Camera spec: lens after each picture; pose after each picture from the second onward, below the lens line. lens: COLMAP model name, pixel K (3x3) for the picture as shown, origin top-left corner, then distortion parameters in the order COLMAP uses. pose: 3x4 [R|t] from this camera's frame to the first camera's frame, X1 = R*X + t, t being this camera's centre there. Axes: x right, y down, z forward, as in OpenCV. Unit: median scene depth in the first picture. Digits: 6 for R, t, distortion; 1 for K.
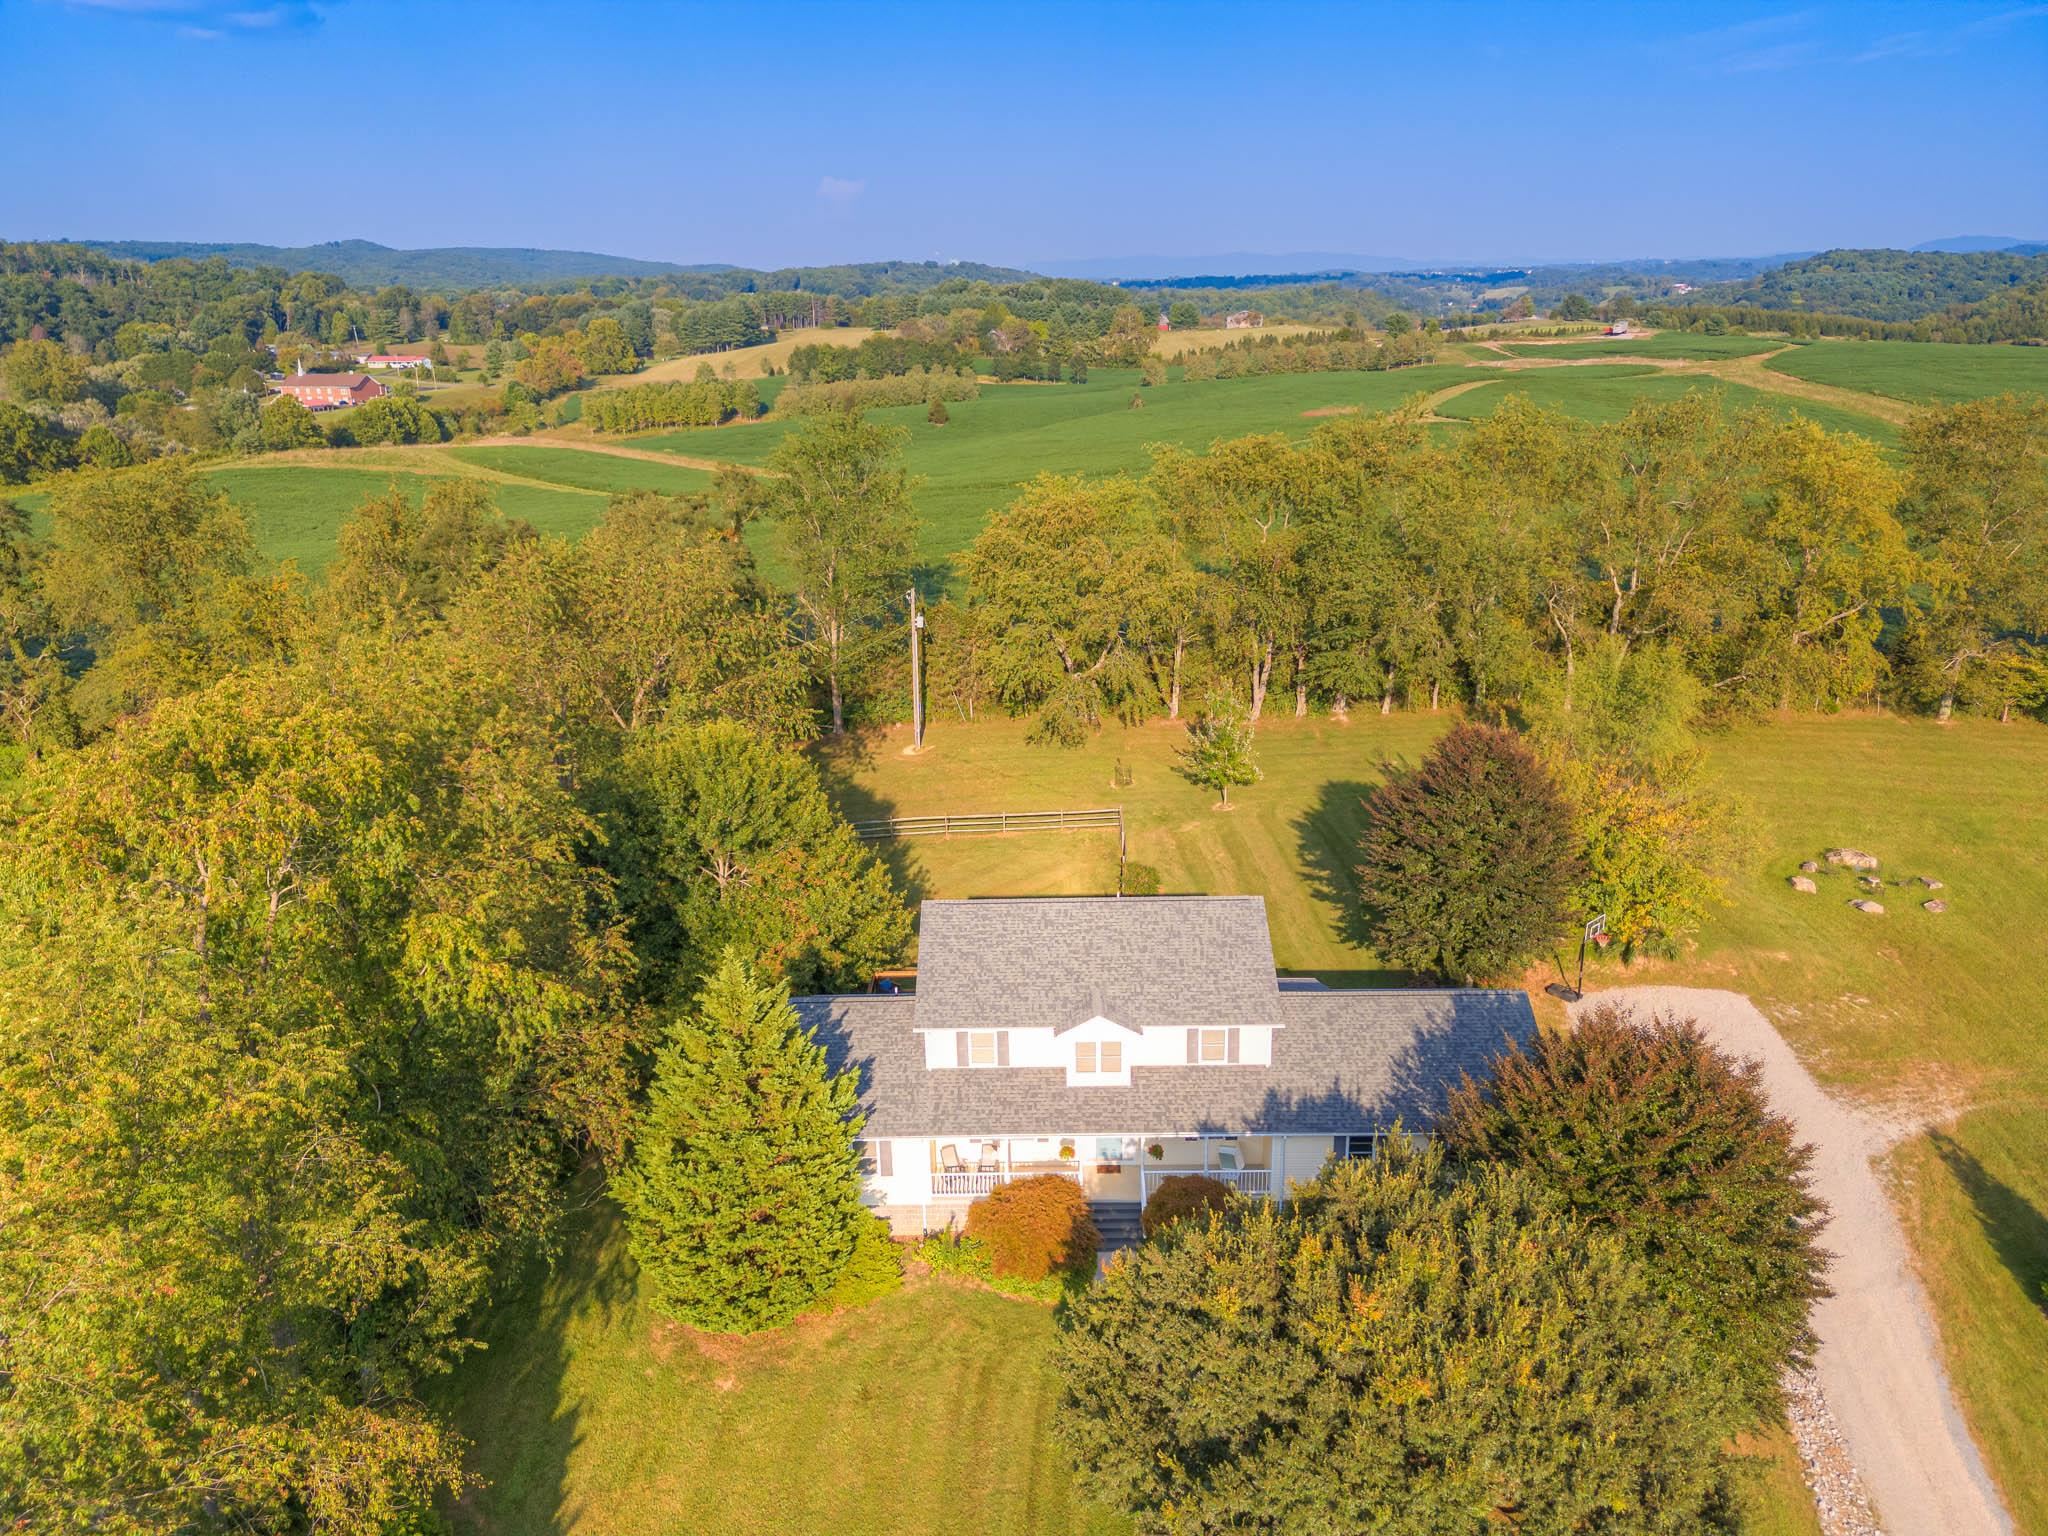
lens RADIAL K [[1443.0, 0, 1028.4], [0, 1443.0, 775.2], [0, 0, 1]] dist [0.052837, -0.034606]
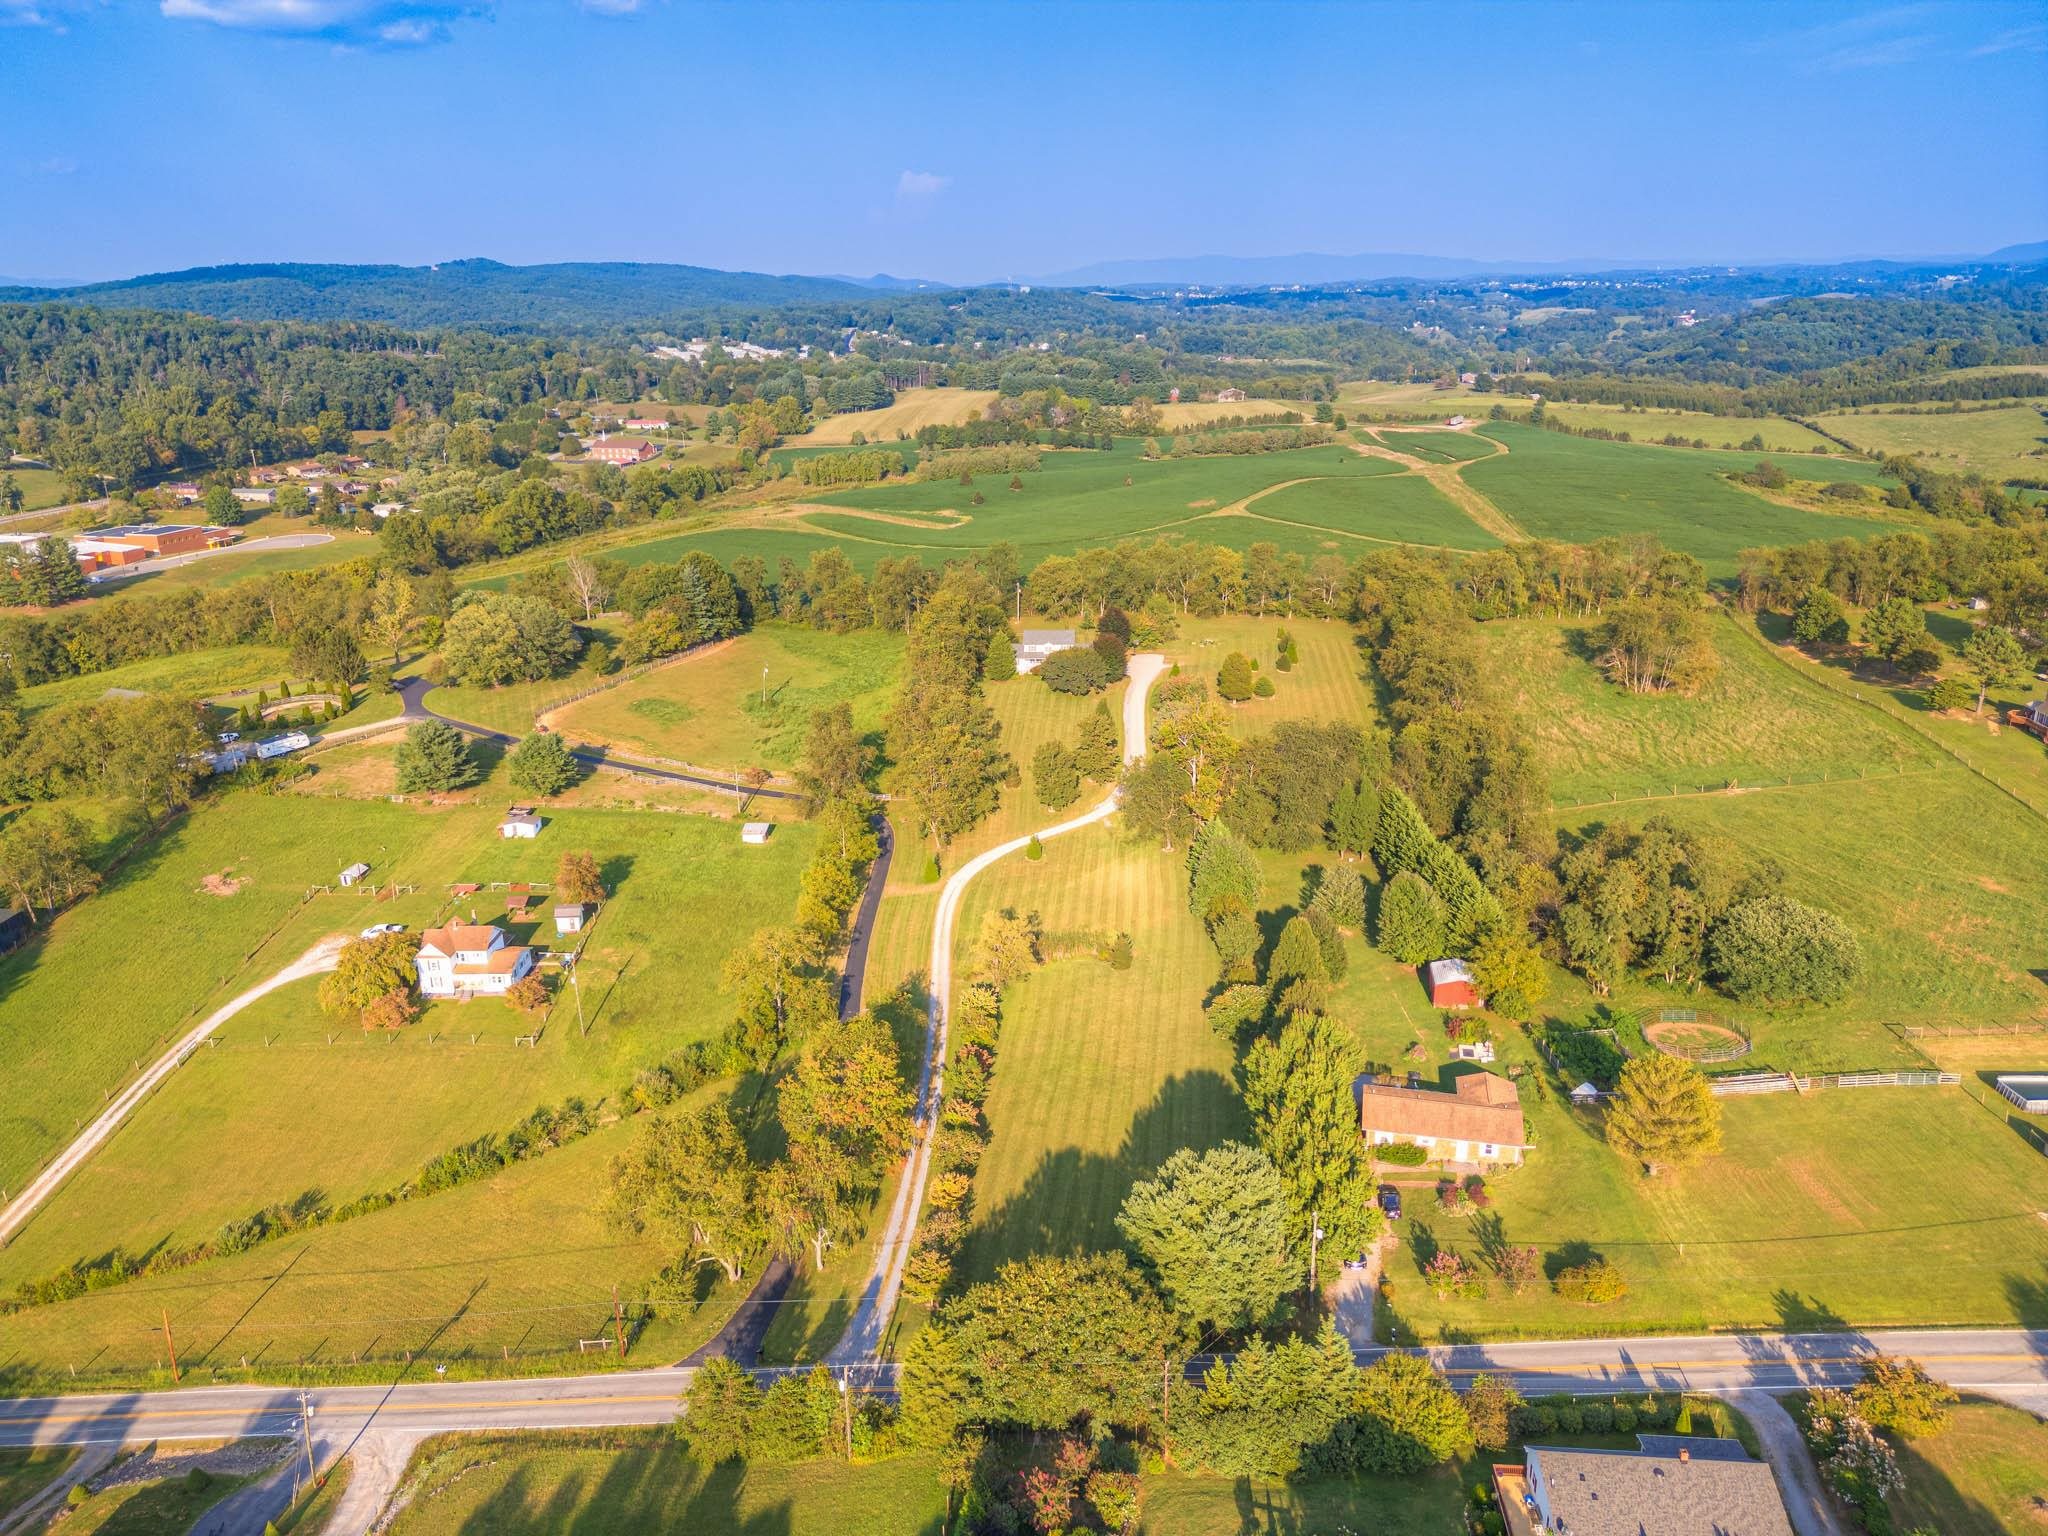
lens RADIAL K [[1443.0, 0, 1028.4], [0, 1443.0, 775.2], [0, 0, 1]] dist [0.052837, -0.034606]
pose [[0.998965, 0.019105, -0.041280, 0.022341], [-0.018999, 0.999815, 0.002955, 0.069922], [0.041329, -0.002168, 0.999143, -0.535037]]
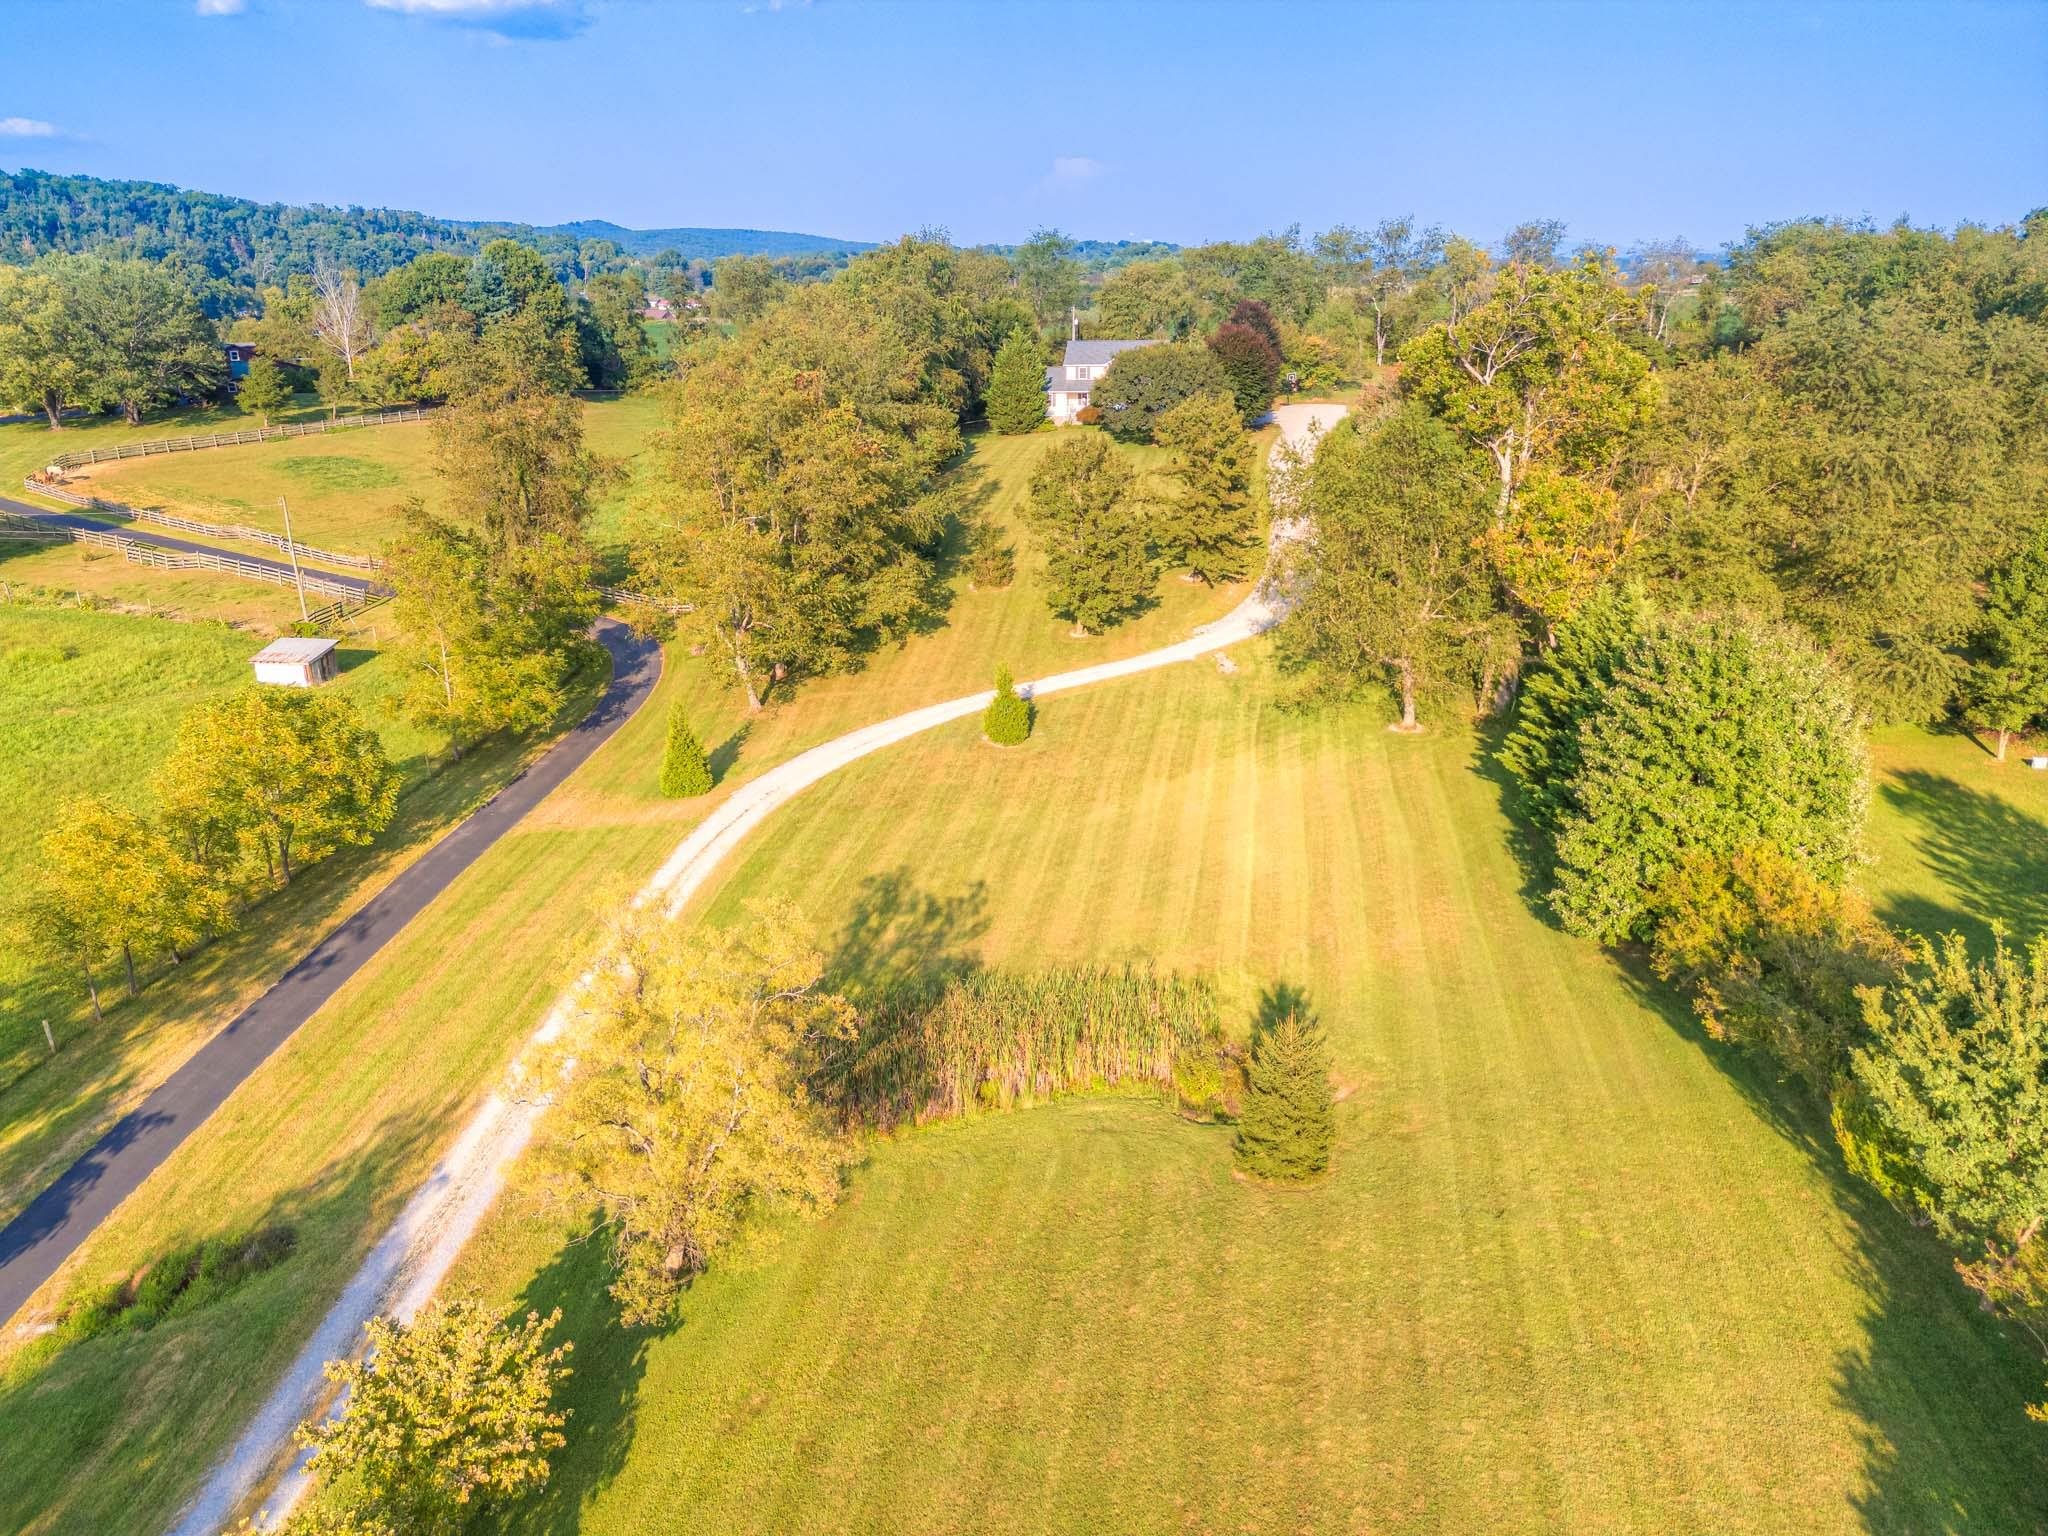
lens RADIAL K [[1443.0, 0, 1028.4], [0, 1443.0, 775.2], [0, 0, 1]] dist [0.052837, -0.034606]
pose [[0.991689, 0.054235, -0.116672, 0.026535], [-0.053427, 0.998521, 0.010046, 0.100930], [0.117044, -0.003729, 0.993120, -0.221631]]
